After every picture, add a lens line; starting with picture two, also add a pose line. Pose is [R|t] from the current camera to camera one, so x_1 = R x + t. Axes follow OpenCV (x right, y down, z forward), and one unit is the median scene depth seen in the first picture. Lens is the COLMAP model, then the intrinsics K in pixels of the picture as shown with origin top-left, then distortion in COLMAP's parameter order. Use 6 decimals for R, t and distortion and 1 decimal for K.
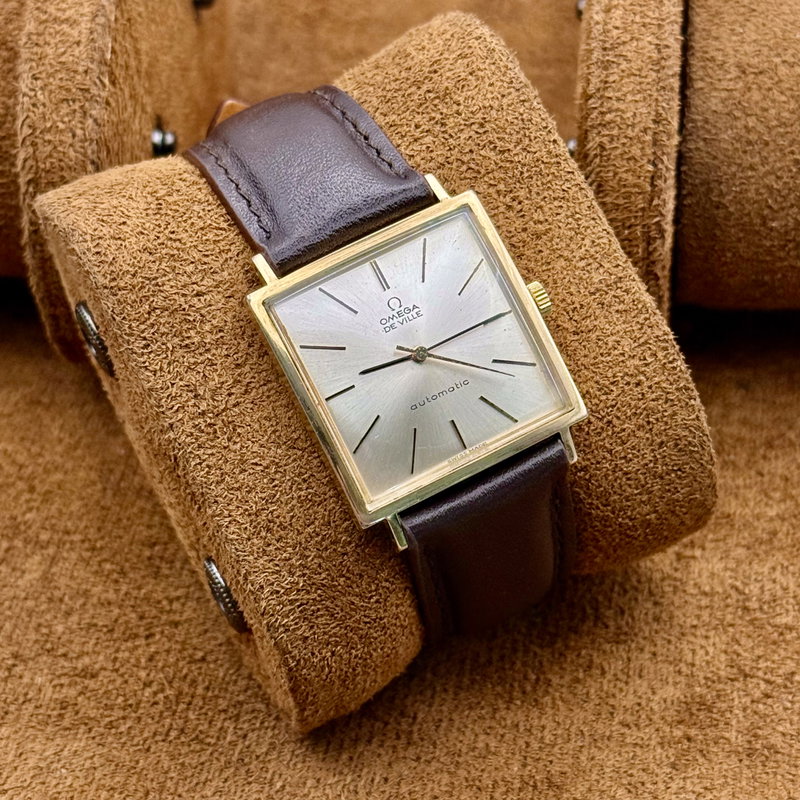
lens RADIAL K [[2328.2, 0, 401.0], [0, 2328.2, 425.5], [0, 0, 1]] dist [-0.142981, -0.018112]
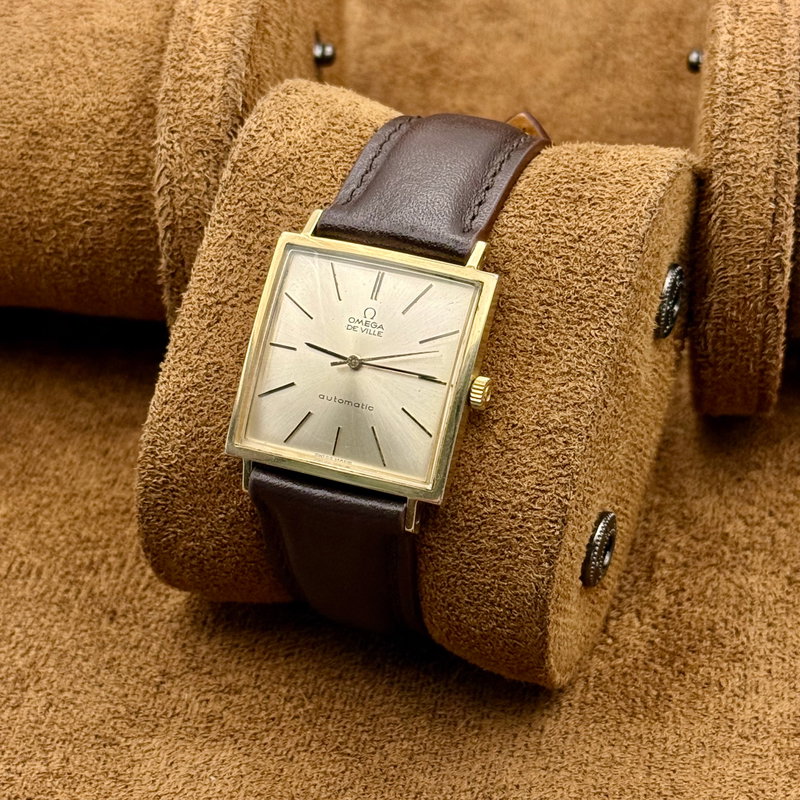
lens RADIAL K [[2328.2, 0, 401.0], [0, 2328.2, 425.5], [0, 0, 1]] dist [-0.142981, -0.018112]
pose [[0.663979, 0.599642, -0.446724, 0.516836], [-0.584456, 0.788829, 0.190159, -0.222441], [0.466416, 0.134829, 0.874230, 0.047493]]
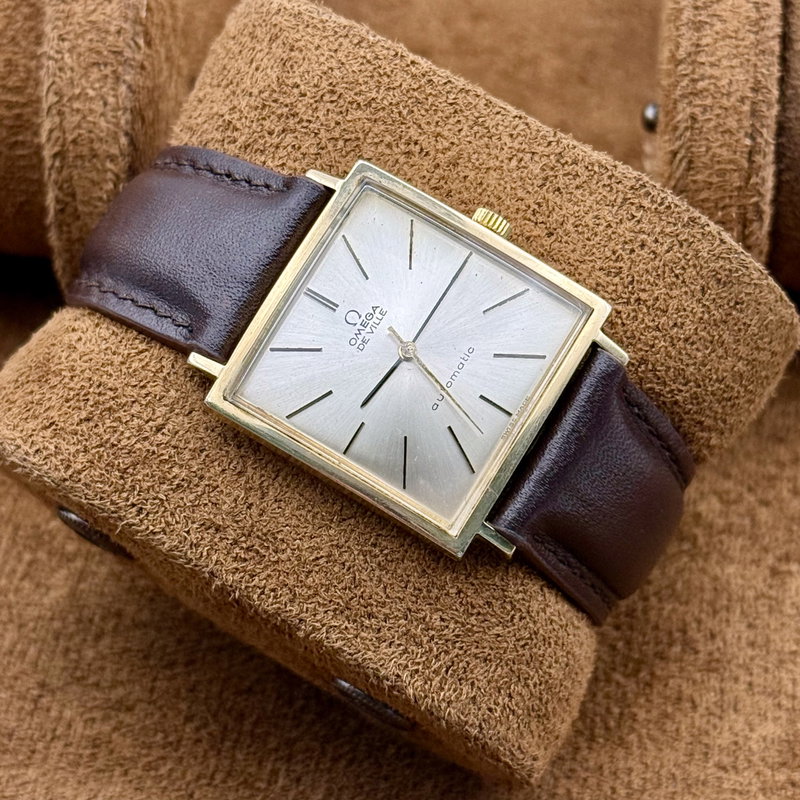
lens RADIAL K [[2384.0, 0, 400.0], [0, 2384.0, 400.0], [0, 0, 1]] dist [0.017216, -1.293104]
pose [[0.844183, -0.535152, -0.031119, 0.022583], [0.534128, 0.844647, -0.035749, 0.014484], [0.045416, 0.013557, 0.998876, 0.109401]]
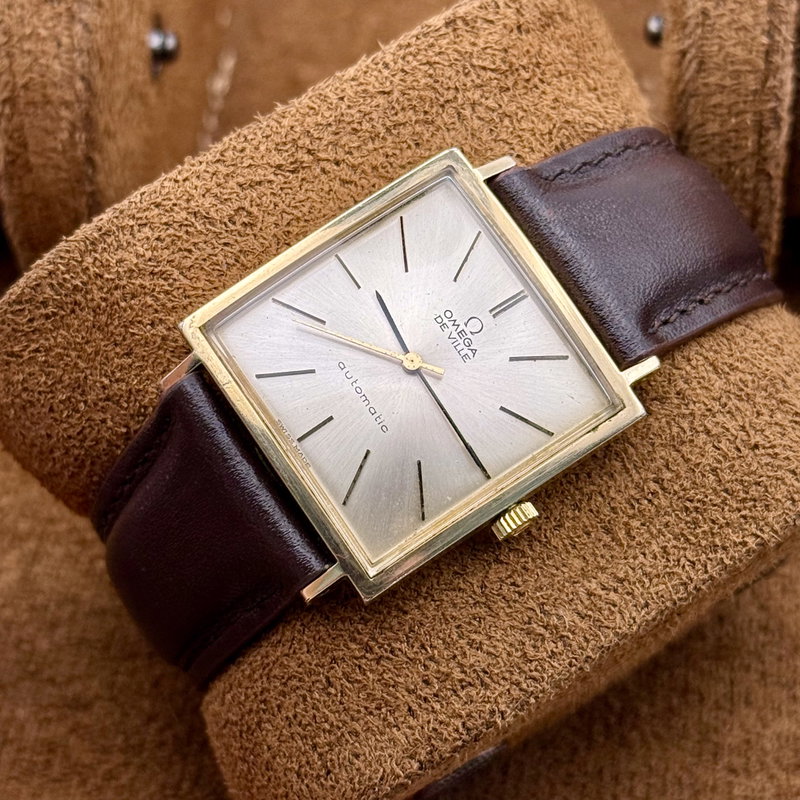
lens RADIAL K [[2384.0, 0, 400.0], [0, 2384.0, 400.0], [0, 0, 1]] dist [0.017216, -1.293104]
pose [[0.124132, 0.925721, -0.357256, 0.288918], [-0.982991, 0.163837, 0.082983, -0.086871], [0.135351, 0.340879, 0.930313, 0.266685]]
